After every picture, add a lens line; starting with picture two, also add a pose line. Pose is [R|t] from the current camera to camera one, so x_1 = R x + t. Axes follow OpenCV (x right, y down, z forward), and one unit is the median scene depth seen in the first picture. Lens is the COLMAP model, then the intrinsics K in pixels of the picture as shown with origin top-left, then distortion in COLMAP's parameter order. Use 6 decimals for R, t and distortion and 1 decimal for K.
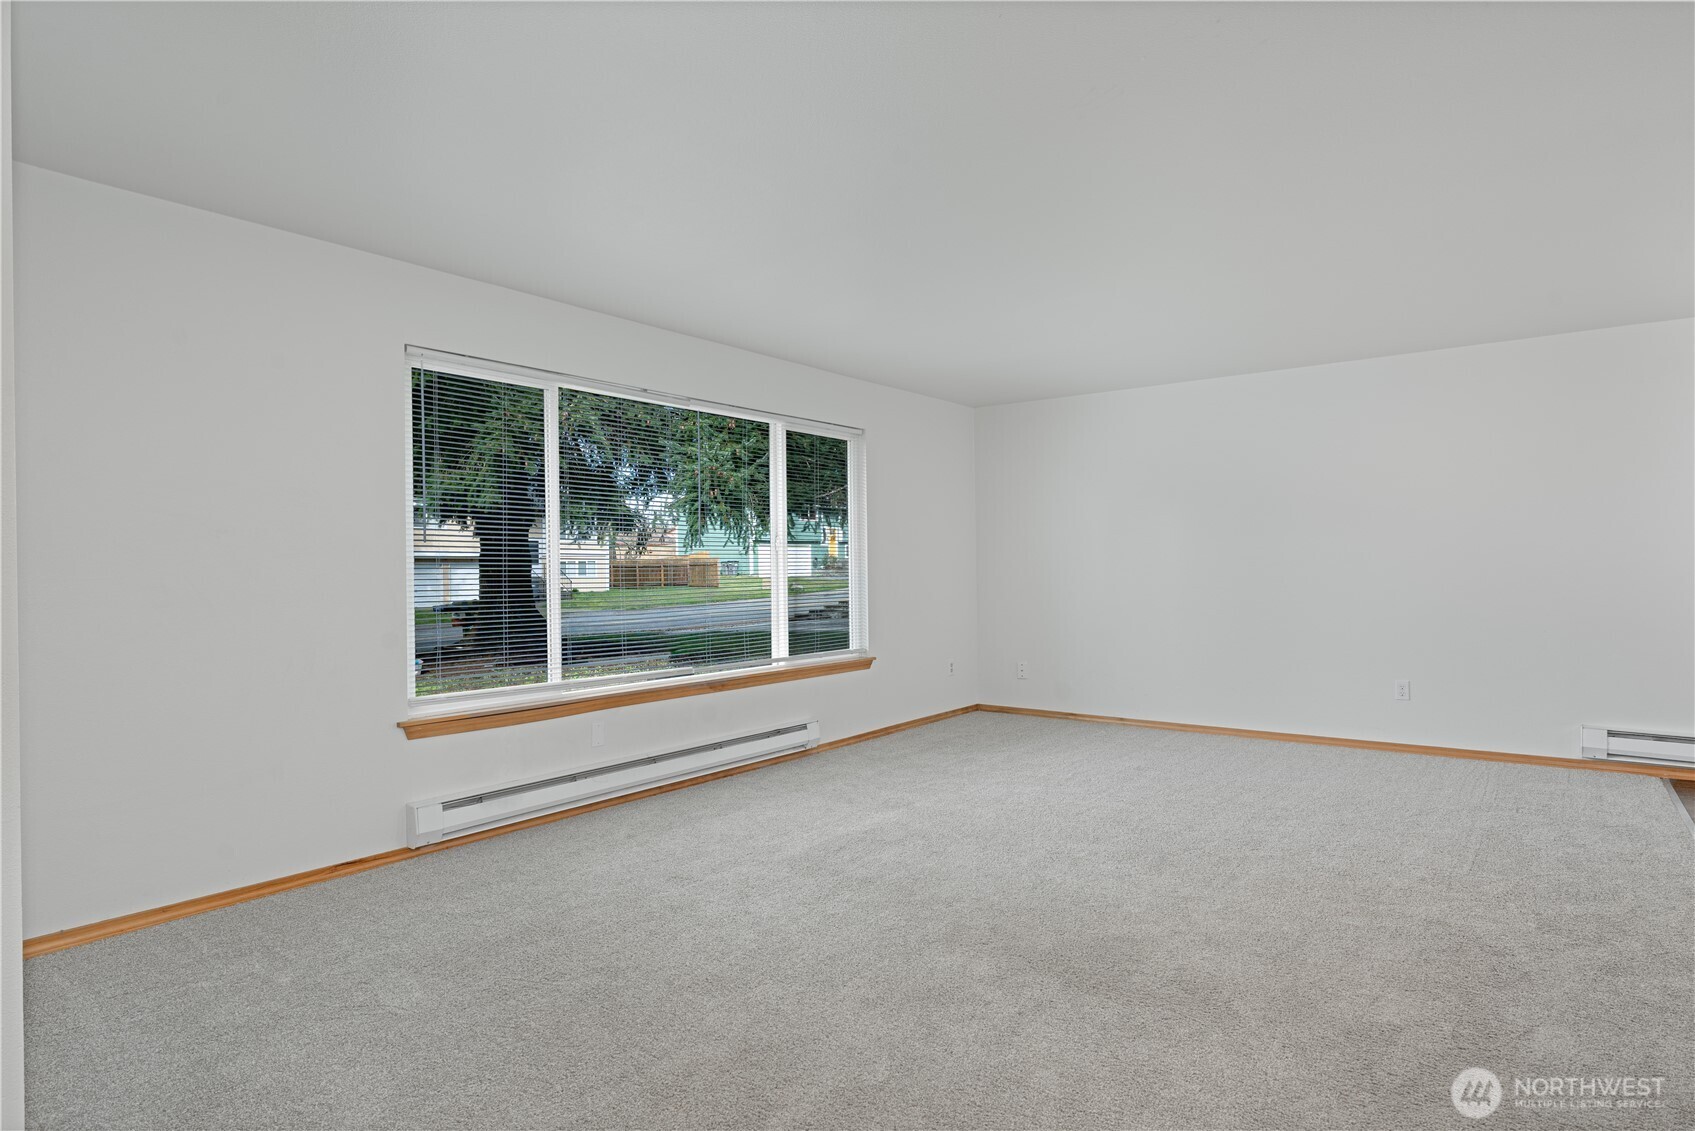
lens RADIAL K [[932.5, 0, 850.7], [0, 932.5, 566.7], [0, 0, 1]] dist [-0.003608, 0.004612]
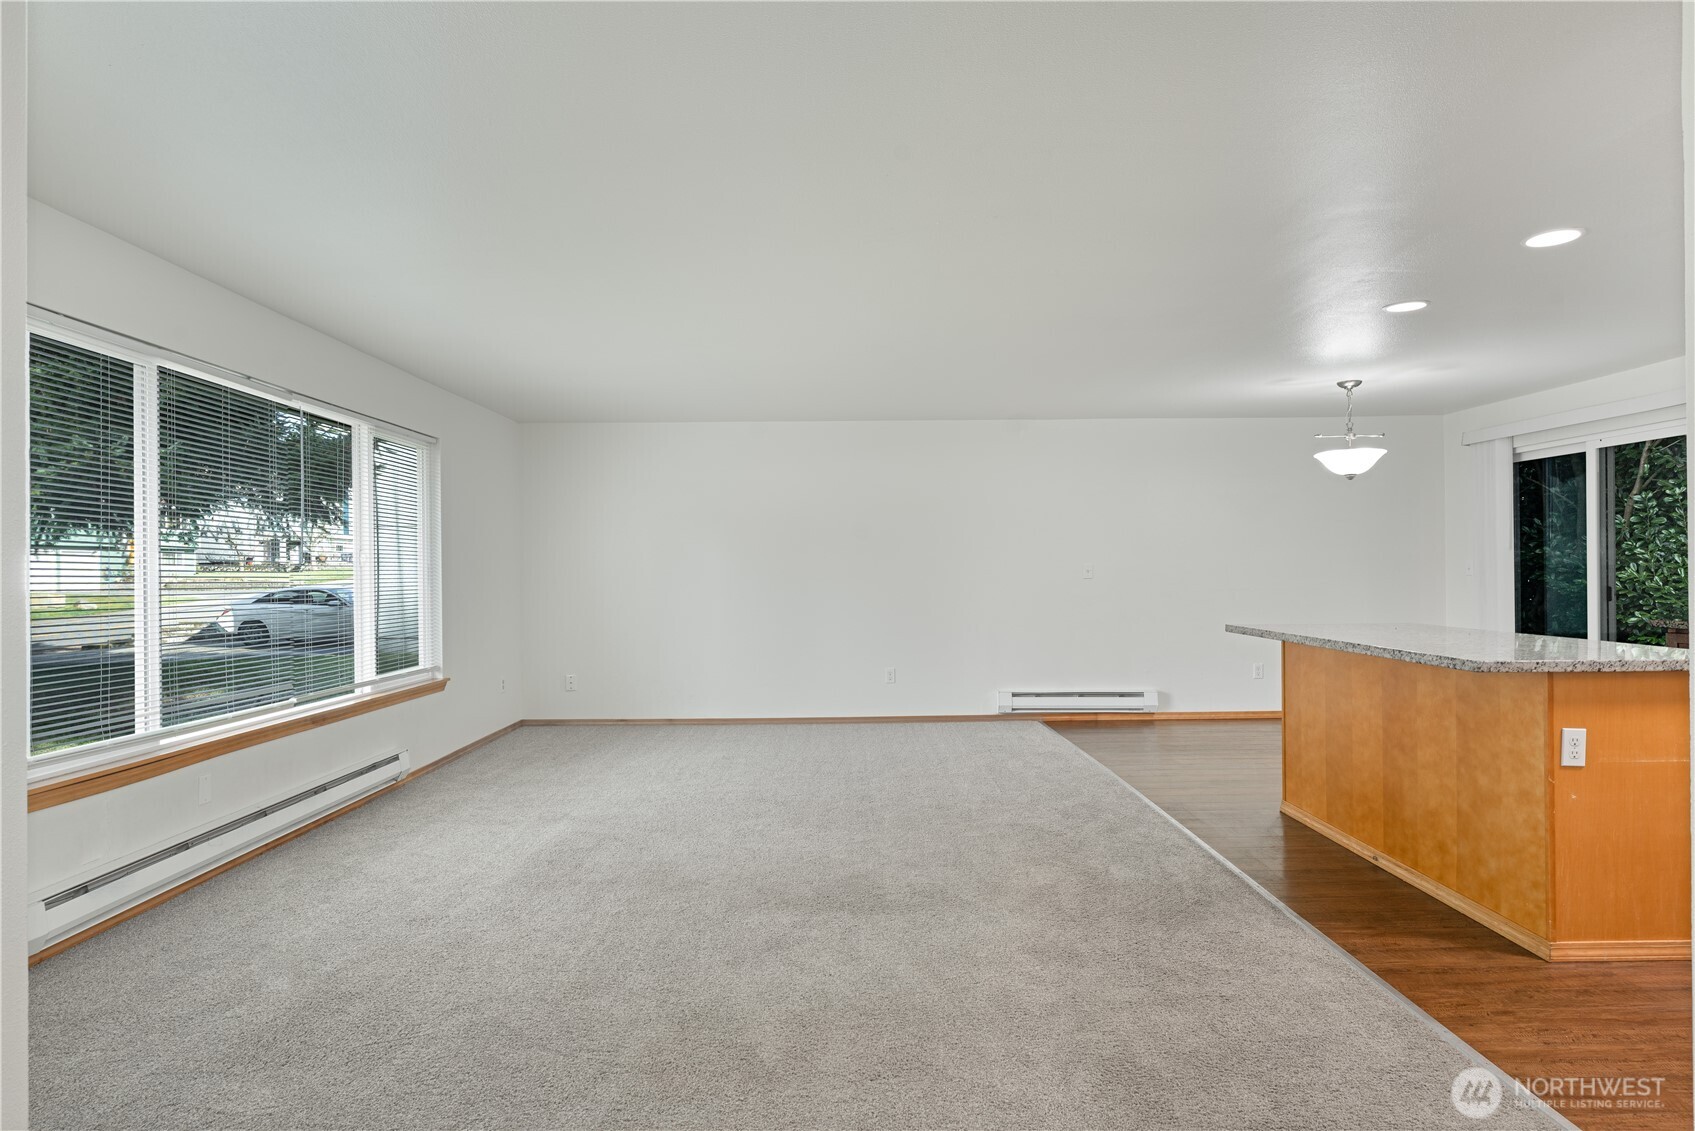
lens RADIAL K [[932.5, 0, 852.6], [0, 932.5, 567.6], [0, 0, 1]] dist [-0.003608, 0.004612]
pose [[0.787698, 0.005595, 0.616037, -0.374141], [0.002714, 0.999918, -0.012552, -0.004600], [-0.616056, 0.011559, 0.787618, -0.004018]]
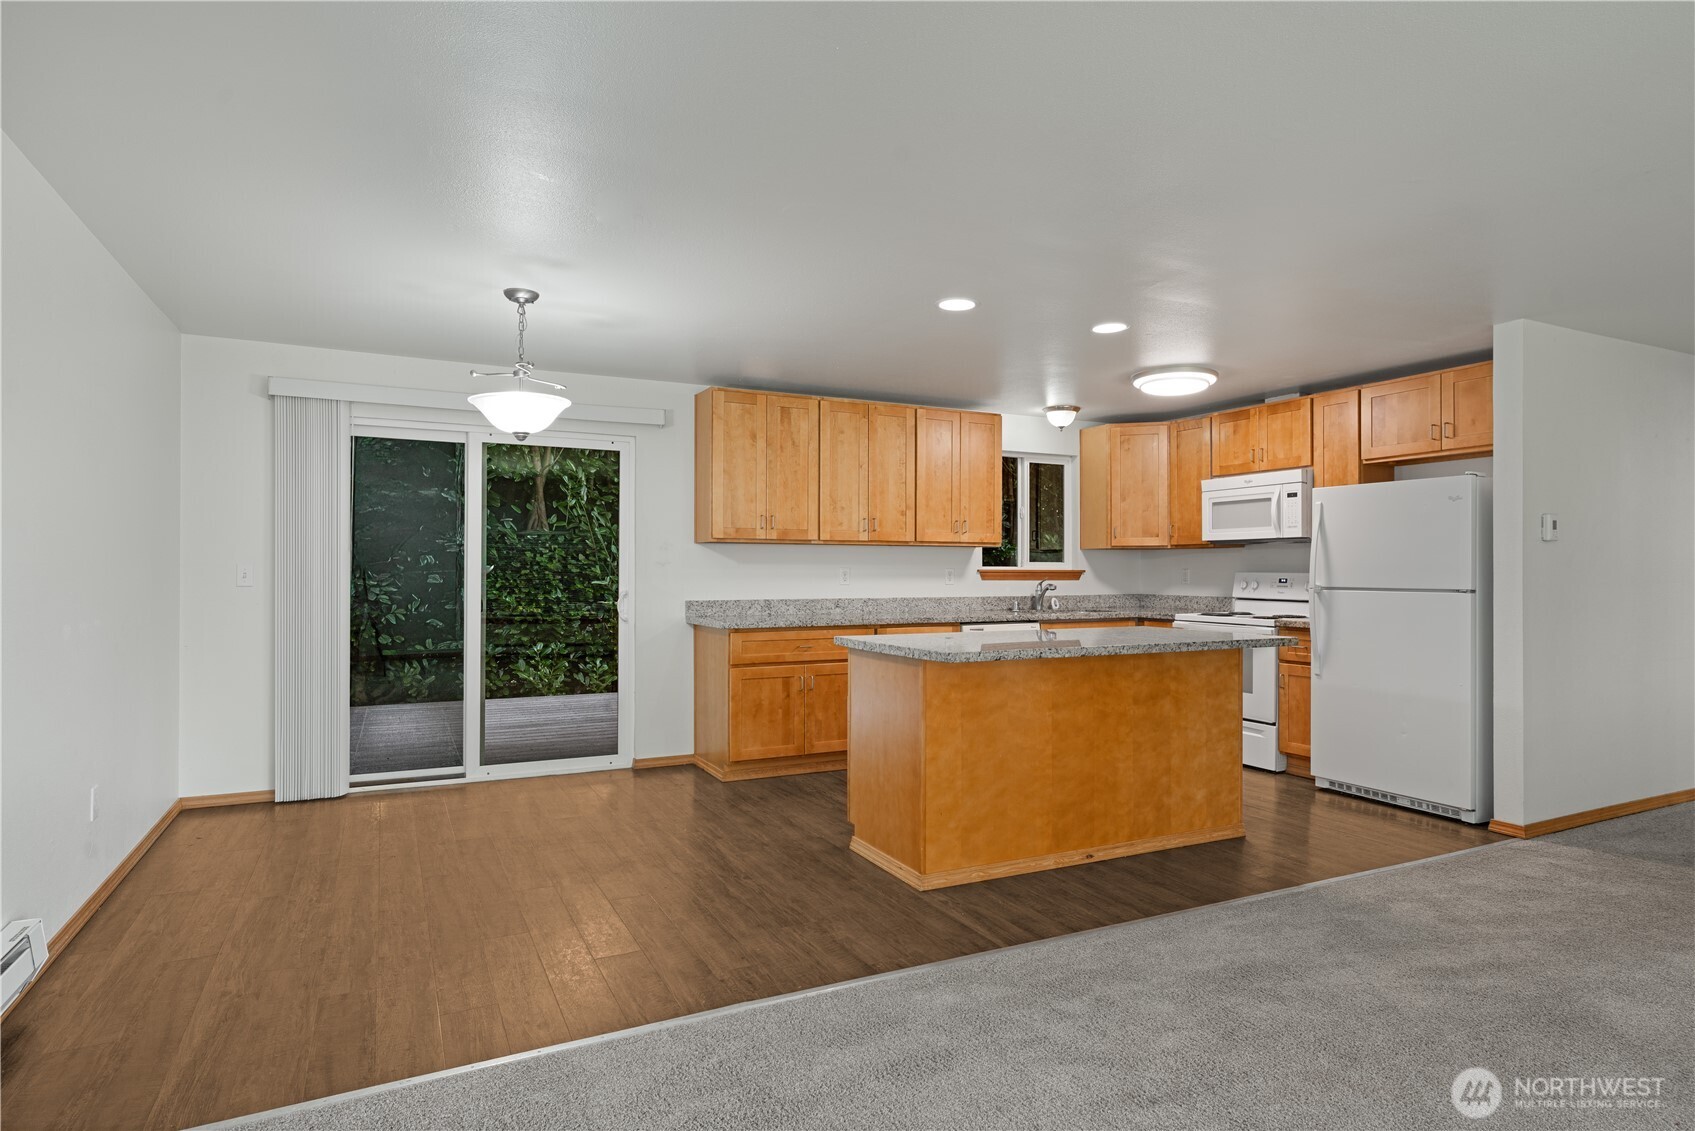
lens RADIAL K [[932.5, 0, 848.3], [0, 932.5, 566.3], [0, 0, 1]] dist [-0.003608, 0.004612]
pose [[-0.897090, 0.011110, 0.441708, 0.442371], [0.008582, 0.999933, -0.007721, -0.017447], [-0.441765, -0.003136, -0.897125, 1.439699]]
